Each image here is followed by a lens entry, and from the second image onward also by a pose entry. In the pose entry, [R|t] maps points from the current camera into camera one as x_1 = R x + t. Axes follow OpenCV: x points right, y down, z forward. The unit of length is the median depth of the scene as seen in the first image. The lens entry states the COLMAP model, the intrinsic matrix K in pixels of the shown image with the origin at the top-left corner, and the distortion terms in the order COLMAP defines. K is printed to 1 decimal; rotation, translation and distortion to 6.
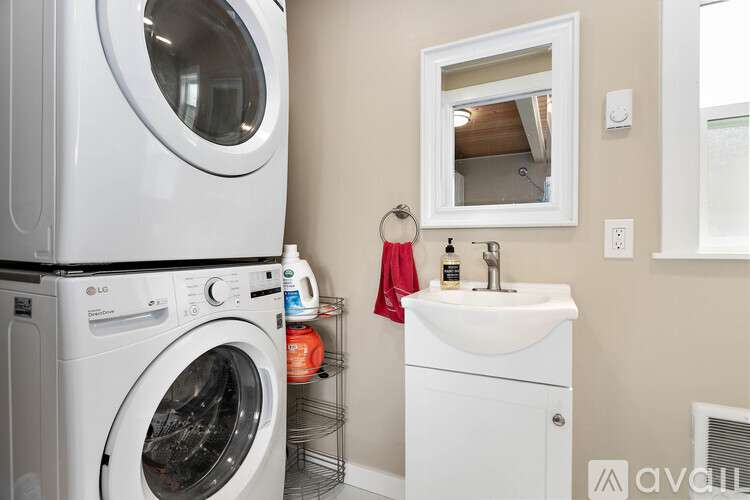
lens RADIAL K [[348.7, 0, 375.0], [0, 348.7, 250.0], [0, 0, 1]] dist [0.000160, -0.000035]
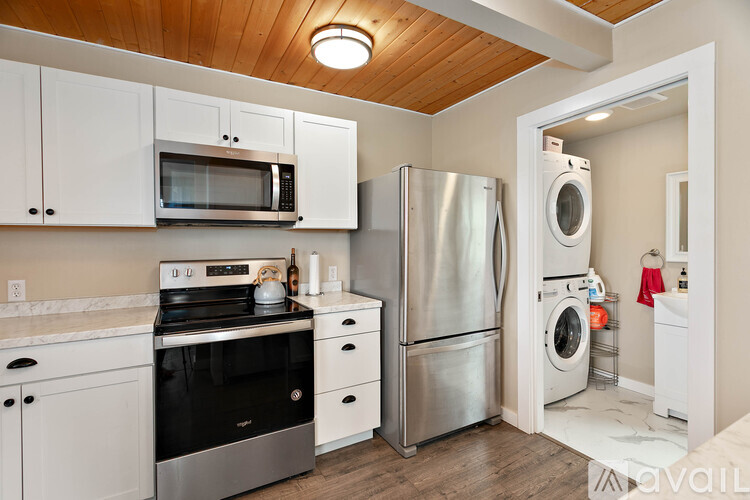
lens RADIAL K [[352.3, 0, 375.0], [0, 352.3, 250.0], [0, 0, 1]] dist [0.001353, 0.000275]
pose [[0.815693, 0.000788, -0.578484, -0.062971], [0.007059, 0.999911, 0.011316, -0.168907], [0.578442, -0.013314, 0.815615, -1.677470]]
